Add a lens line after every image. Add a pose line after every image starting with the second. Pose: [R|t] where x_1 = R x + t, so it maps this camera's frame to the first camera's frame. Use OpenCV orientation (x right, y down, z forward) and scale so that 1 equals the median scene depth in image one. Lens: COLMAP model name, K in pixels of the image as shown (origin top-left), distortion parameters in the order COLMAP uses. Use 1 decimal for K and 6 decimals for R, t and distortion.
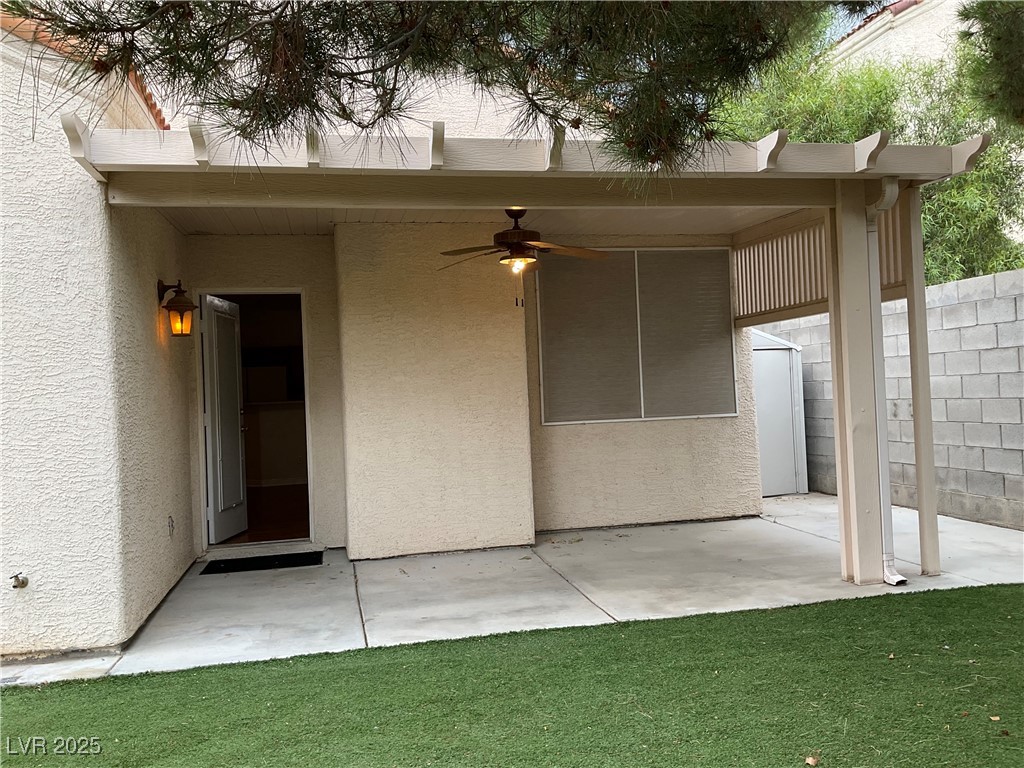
lens RADIAL K [[848.7, 0, 512.0], [0, 848.7, 384.0], [0, 0, 1]] dist [0.084017, -0.172743]
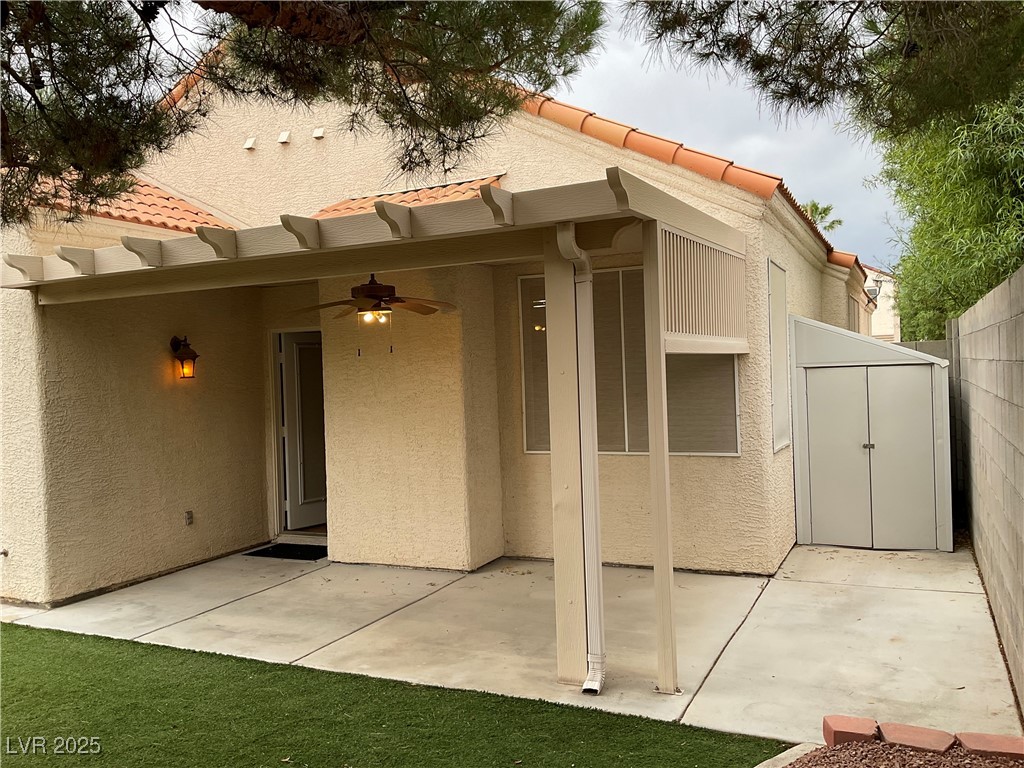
lens RADIAL K [[848.7, 0, 512.0], [0, 848.7, 384.0], [0, 0, 1]] dist [0.084017, -0.172743]
pose [[0.790147, 0.024145, -0.612442, 0.774606], [0.010106, 0.998575, 0.052406, -0.104482], [0.612834, -0.047597, 0.788777, 0.243771]]
